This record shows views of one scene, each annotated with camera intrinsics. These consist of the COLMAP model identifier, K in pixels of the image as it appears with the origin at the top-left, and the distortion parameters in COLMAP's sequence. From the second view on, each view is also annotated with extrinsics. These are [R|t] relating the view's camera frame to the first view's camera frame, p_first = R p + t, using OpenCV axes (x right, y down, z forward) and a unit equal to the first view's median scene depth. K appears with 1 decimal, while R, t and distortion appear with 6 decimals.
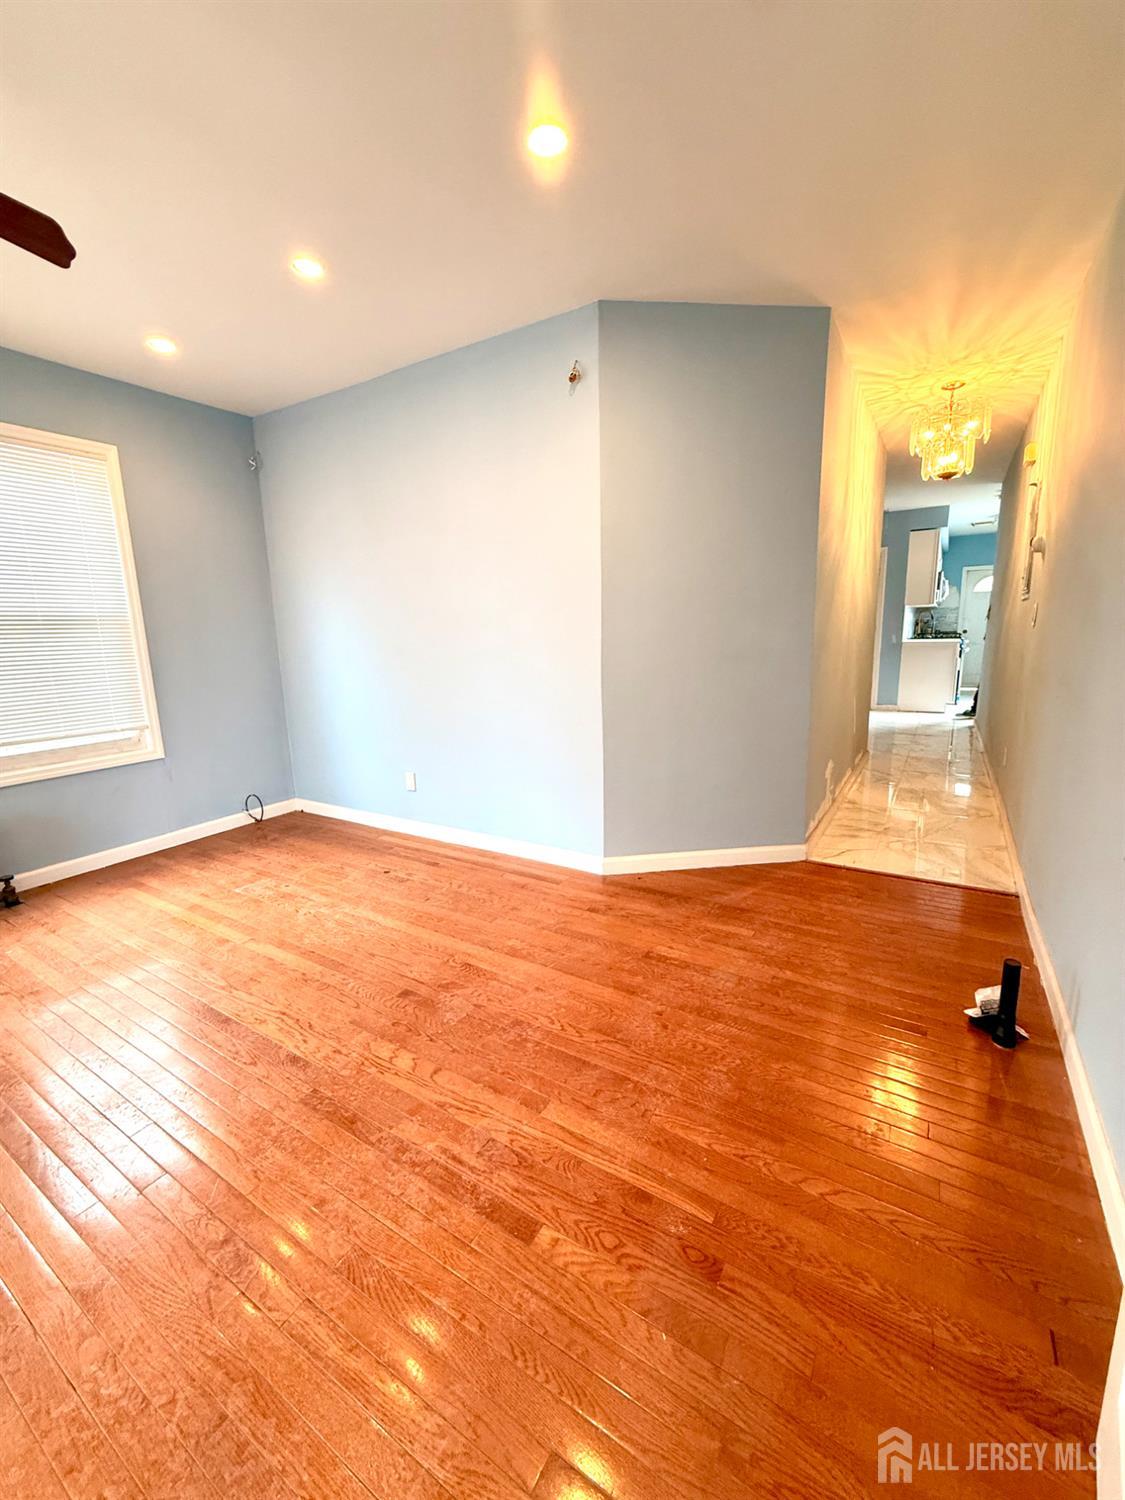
lens RADIAL K [[598.5, 0, 562.0], [0, 598.5, 743.3], [0, 0, 1]] dist [0.000813, 0.000094]
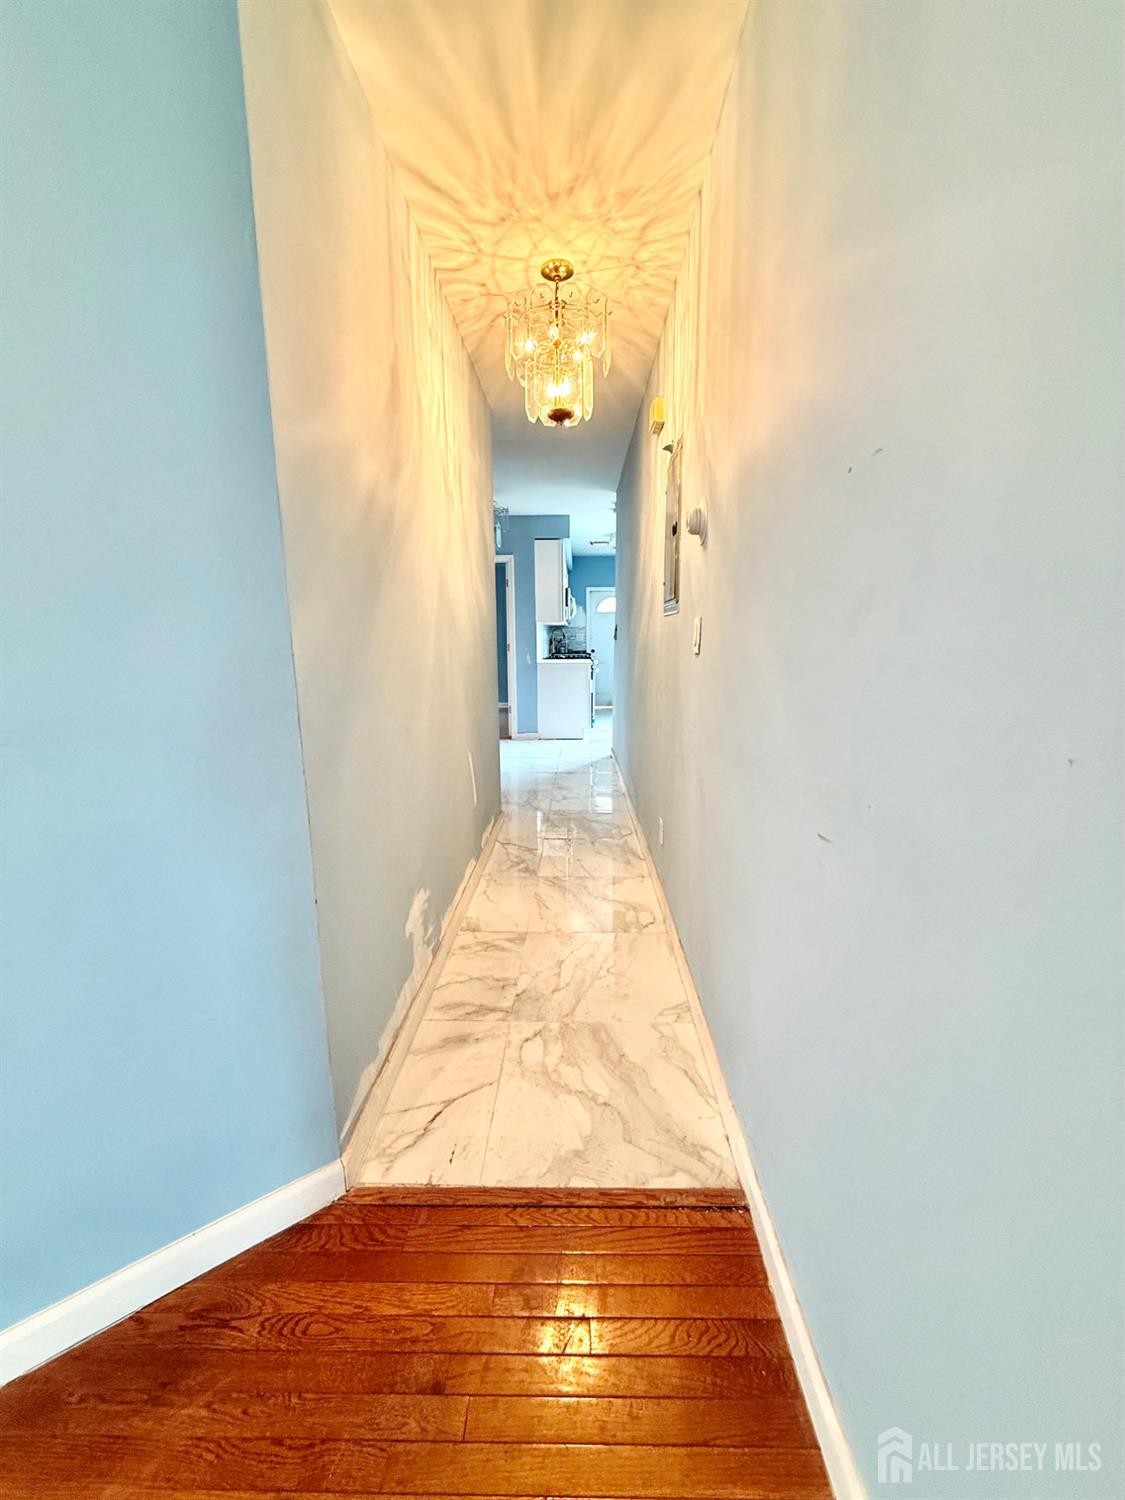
lens RADIAL K [[598.5, 0, 562.0], [0, 598.5, 743.3], [0, 0, 1]] dist [0.000813, 0.000094]
pose [[0.858555, -0.067695, 0.508234, 0.276401], [0.079328, 0.996848, -0.001231, -0.090884], [-0.506548, 0.041374, 0.861218, 0.432579]]
